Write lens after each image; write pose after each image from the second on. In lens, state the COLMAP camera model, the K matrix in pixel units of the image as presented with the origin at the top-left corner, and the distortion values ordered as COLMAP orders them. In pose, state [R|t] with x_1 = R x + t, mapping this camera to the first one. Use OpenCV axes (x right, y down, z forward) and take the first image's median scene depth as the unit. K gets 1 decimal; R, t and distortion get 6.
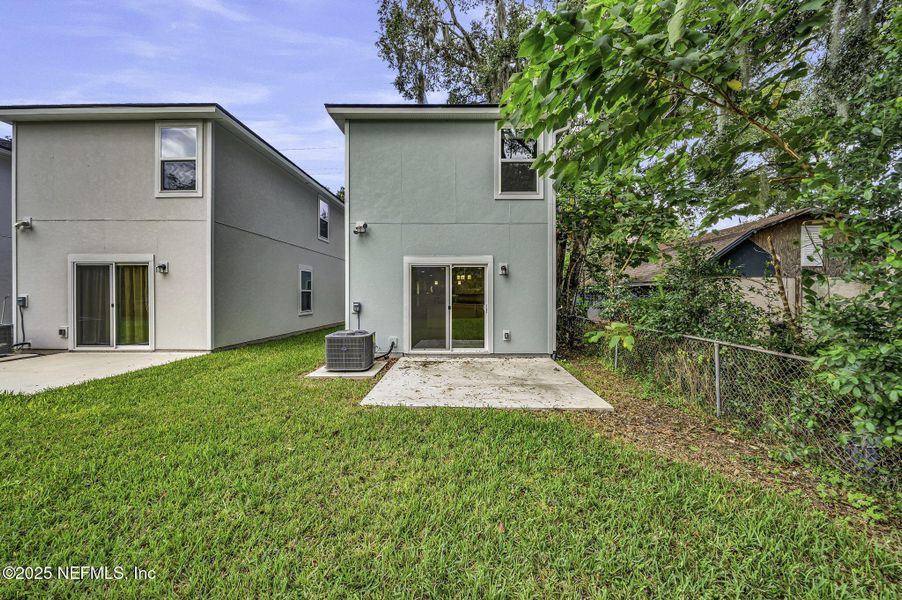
lens RADIAL K [[356.4, 0, 453.9], [0, 356.4, 296.6], [0, 0, 1]] dist [0.002400, 0.000186]
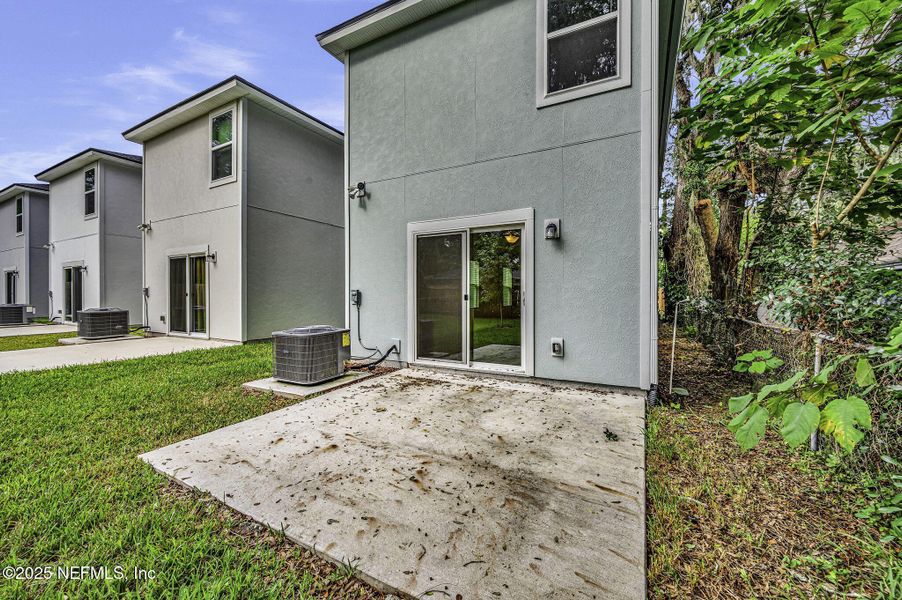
lens RADIAL K [[356.4, 0, 455.7], [0, 356.4, 298.0], [0, 0, 1]] dist [0.002400, 0.000186]
pose [[0.893418, 0.004223, -0.449206, 0.254418], [-0.004190, 0.999991, 0.001067, 0.031467], [0.449206, 0.000928, 0.893428, 0.423541]]
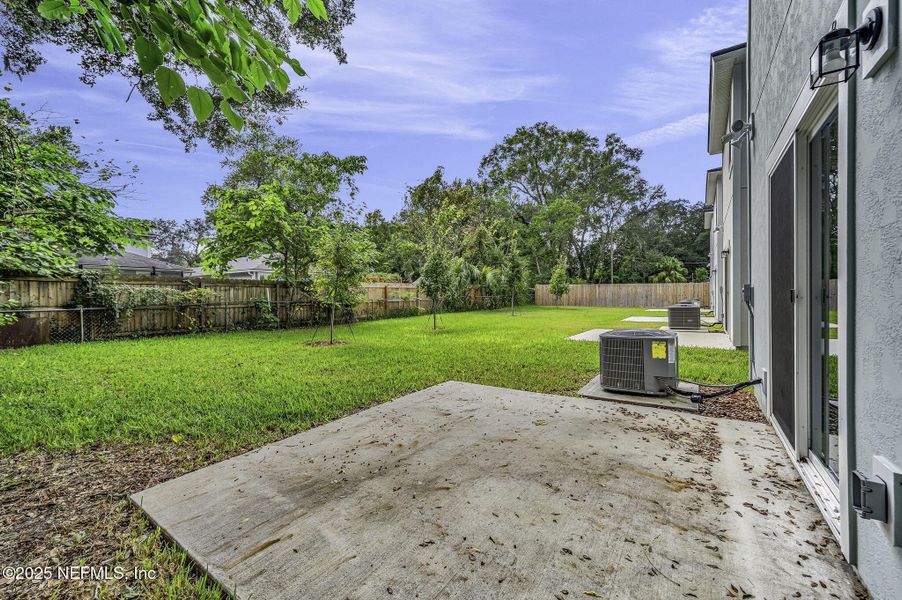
lens RADIAL K [[356.4, 0, 458.6], [0, 356.4, 297.6], [0, 0, 1]] dist [0.002400, 0.000186]
pose [[-0.543476, 0.012599, -0.839330, 0.355735], [0.004380, 0.999916, 0.012174, 0.029594], [0.839413, 0.002940, -0.543486, 0.973657]]
